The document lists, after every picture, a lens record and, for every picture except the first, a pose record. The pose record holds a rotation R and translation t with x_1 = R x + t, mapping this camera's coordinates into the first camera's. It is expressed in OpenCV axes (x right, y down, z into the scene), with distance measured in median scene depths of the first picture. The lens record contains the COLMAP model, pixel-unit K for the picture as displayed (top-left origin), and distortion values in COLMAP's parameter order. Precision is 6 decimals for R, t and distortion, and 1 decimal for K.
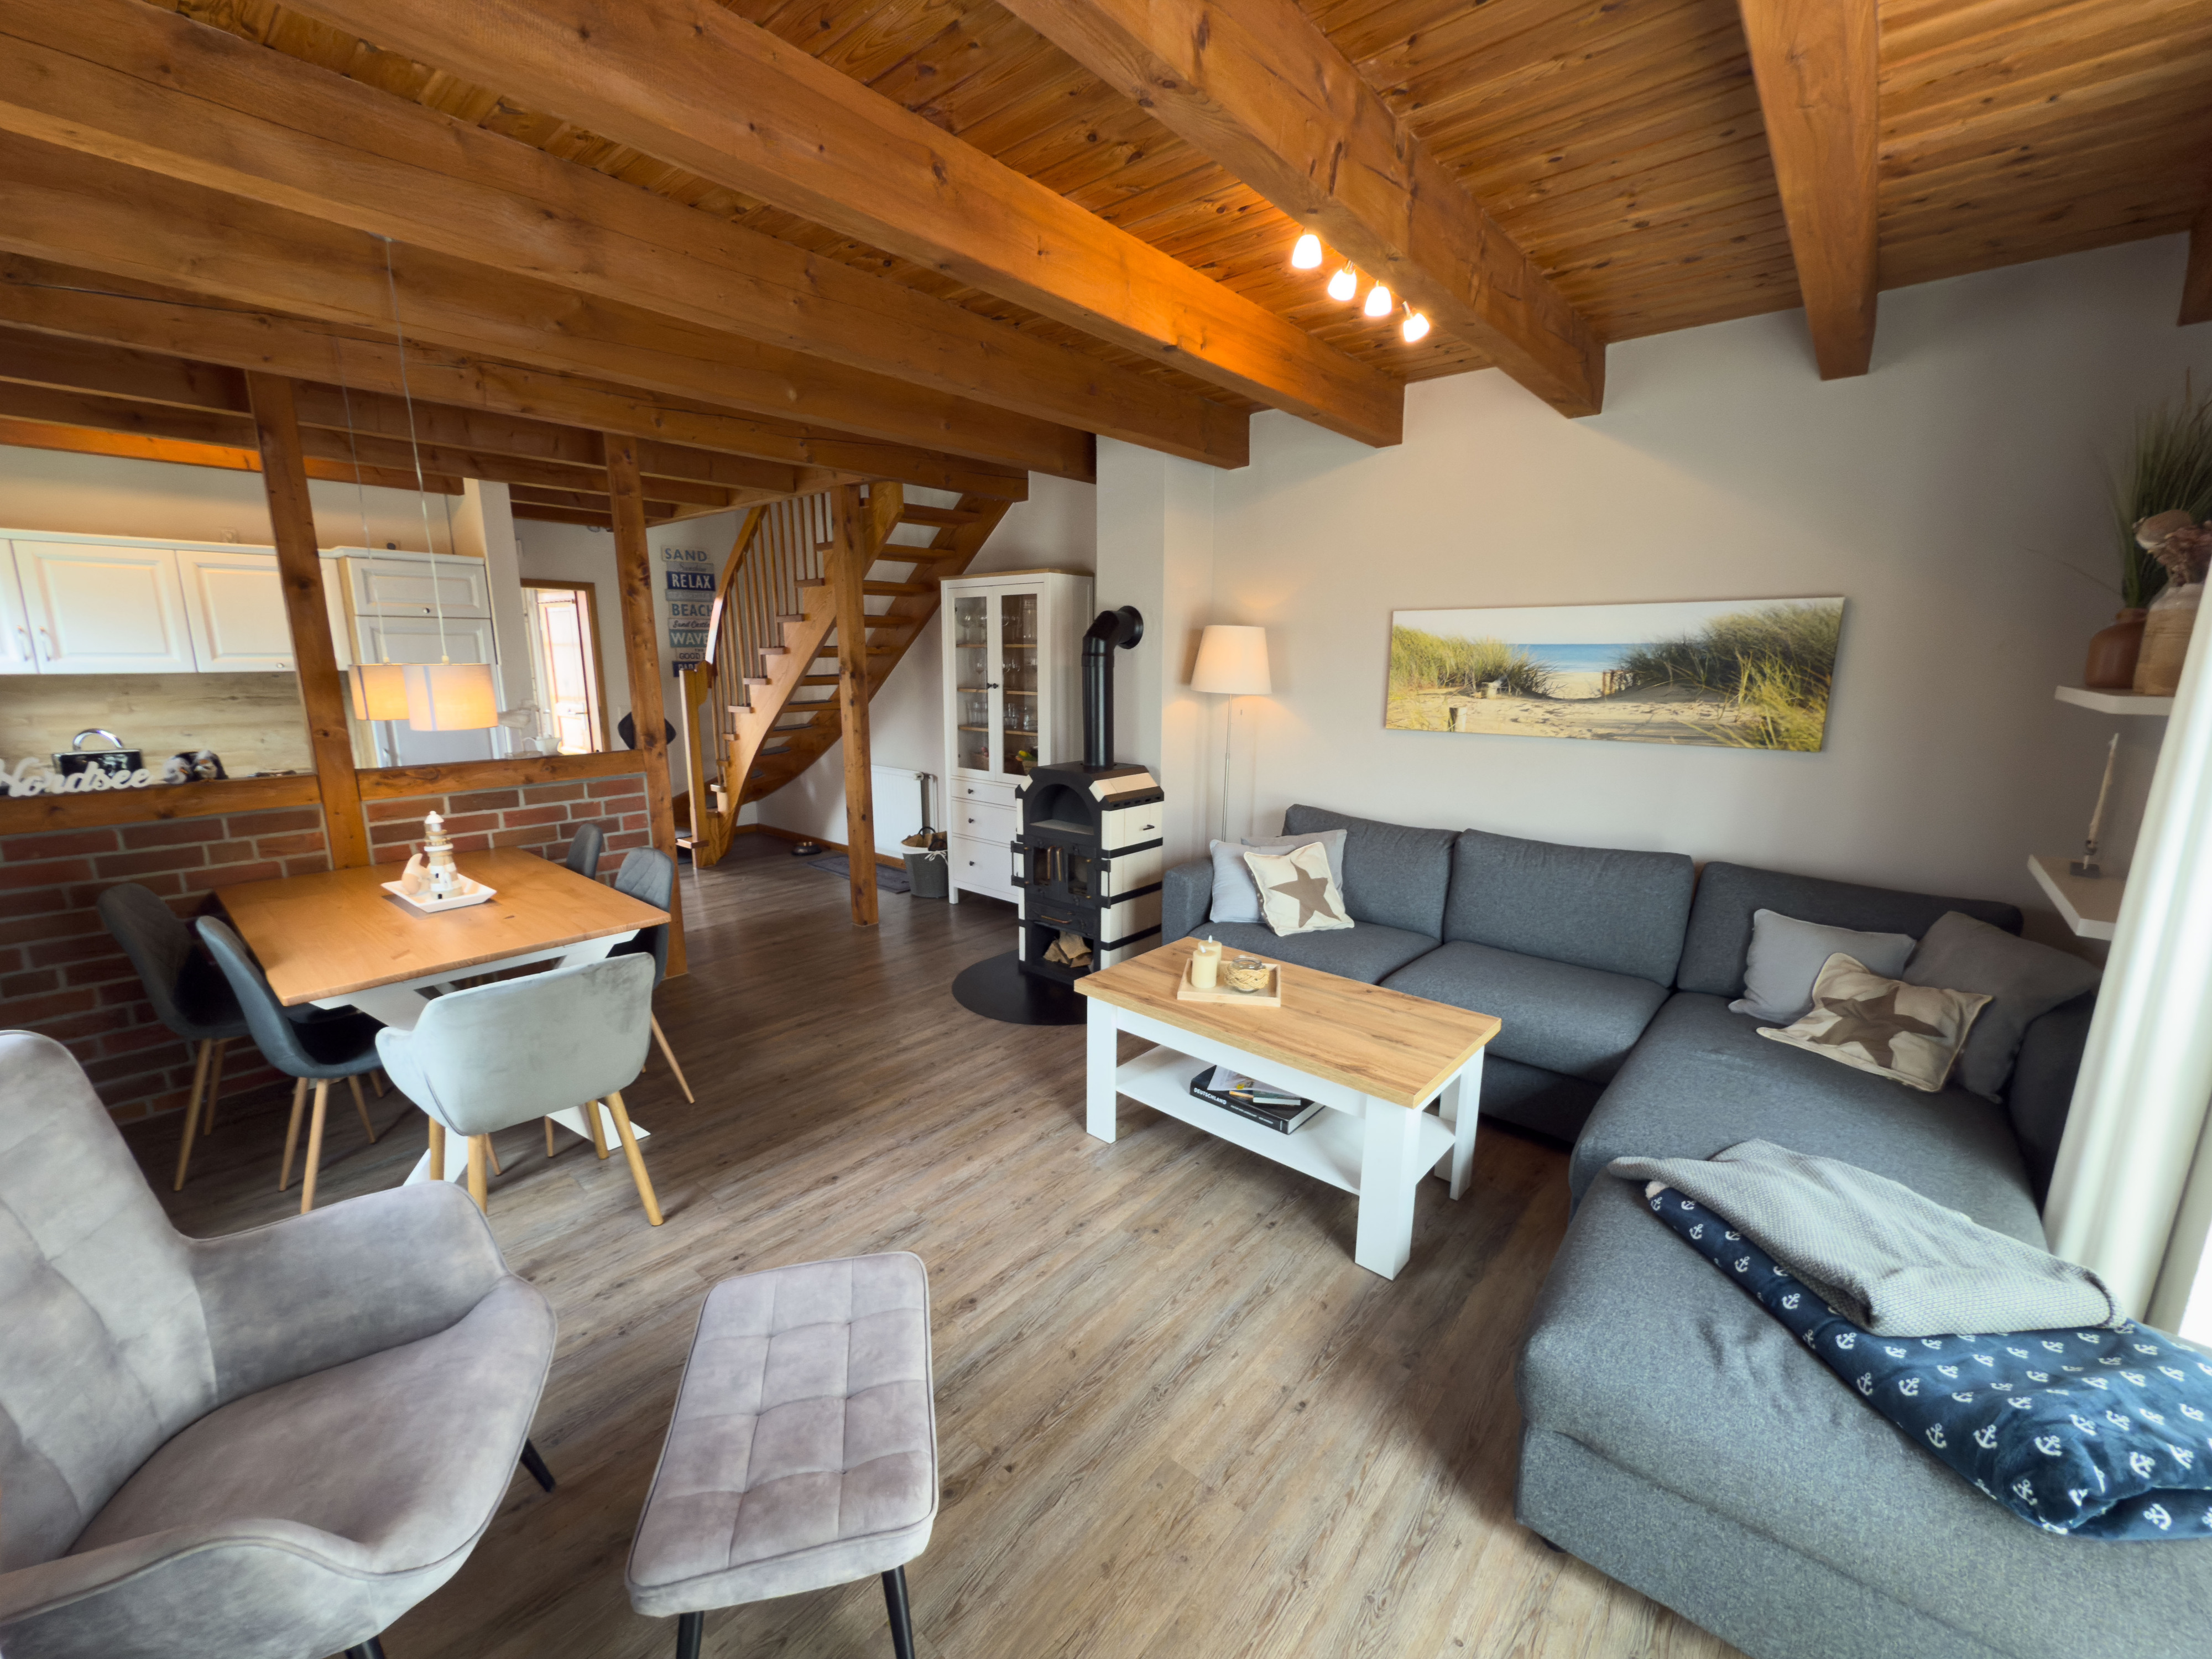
lens RADIAL K [[892.0, 0, 1106.0], [0, 892.0, 829.5], [0, 0, 1]] dist [-0.000827, 0.000377]
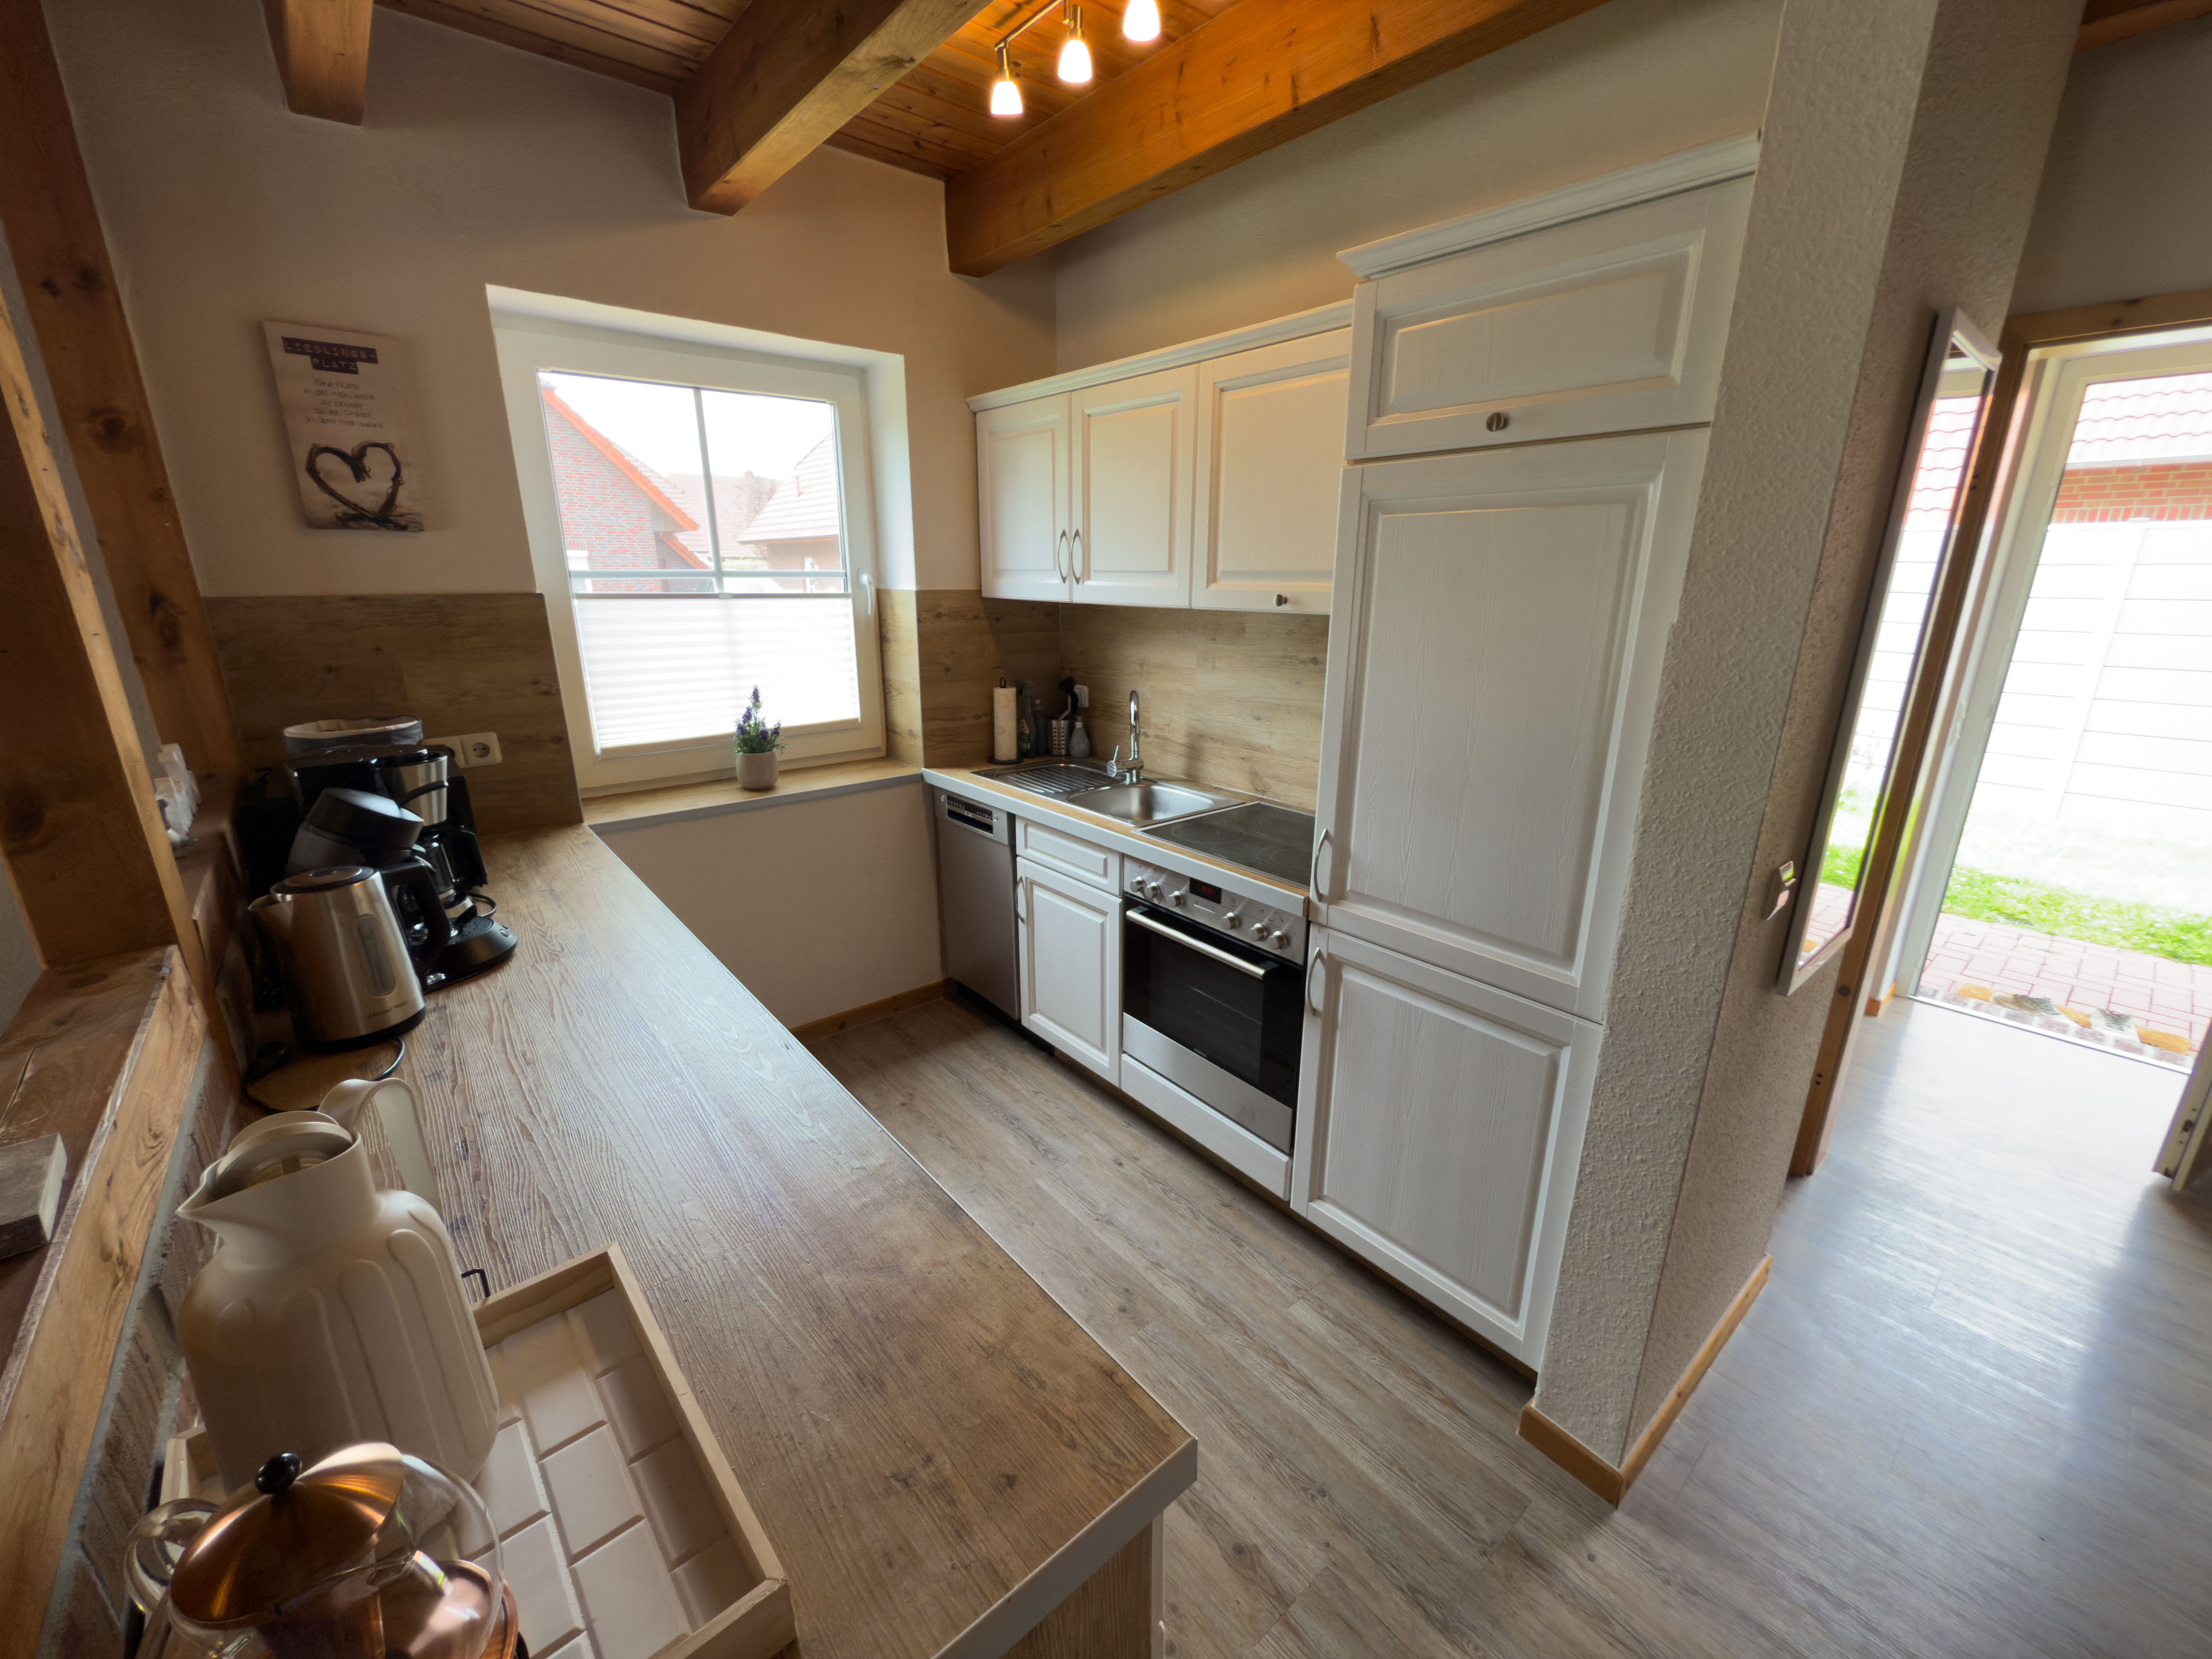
lens RADIAL K [[892.0, 0, 1106.0], [0, 892.0, 829.5], [0, 0, 1]] dist [-0.000827, 0.000377]
pose [[-0.163301, 0.269615, -0.949021, -0.539573], [-0.199309, 0.933084, 0.299383, -0.229347], [0.966234, 0.238038, -0.098636, 1.173009]]
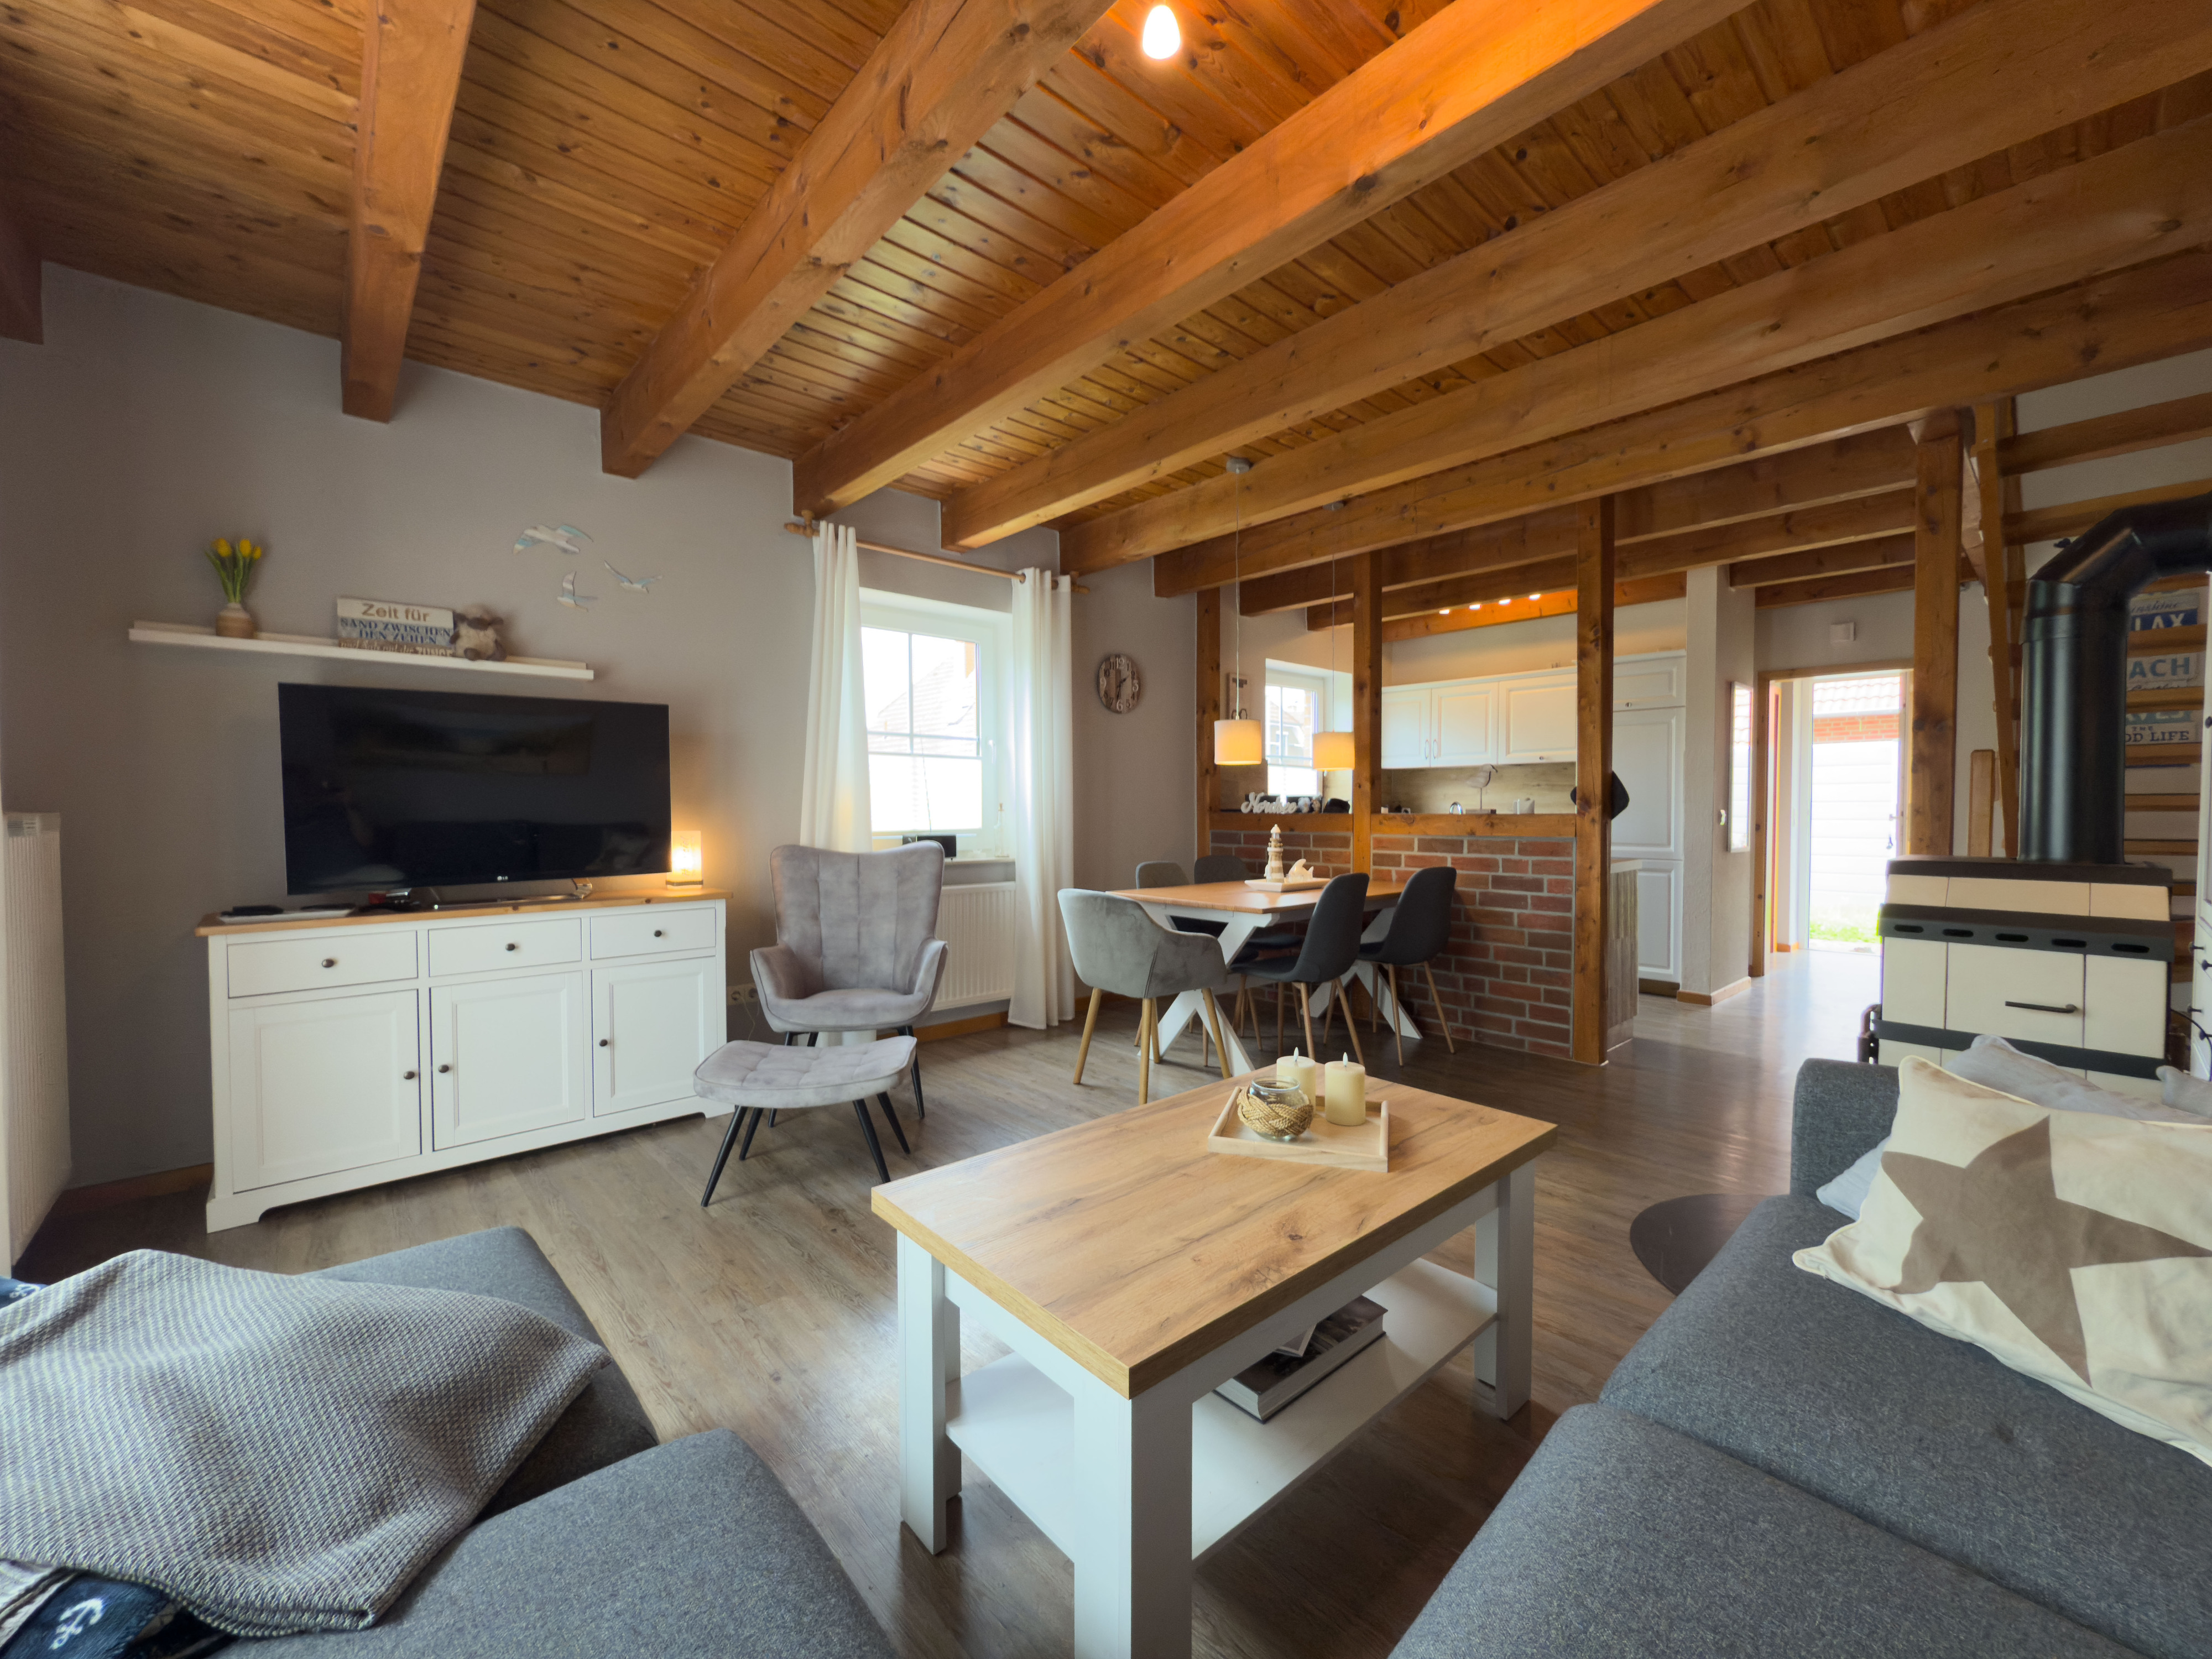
lens RADIAL K [[892.0, 0, 1106.0], [0, 892.0, 829.5], [0, 0, 1]] dist [-0.000827, 0.000377]
pose [[-0.127517, 0.020535, -0.991624, 0.545087], [-0.195236, 0.979705, 0.045394, -0.018029], [0.972431, 0.199389, -0.120919, 0.661150]]
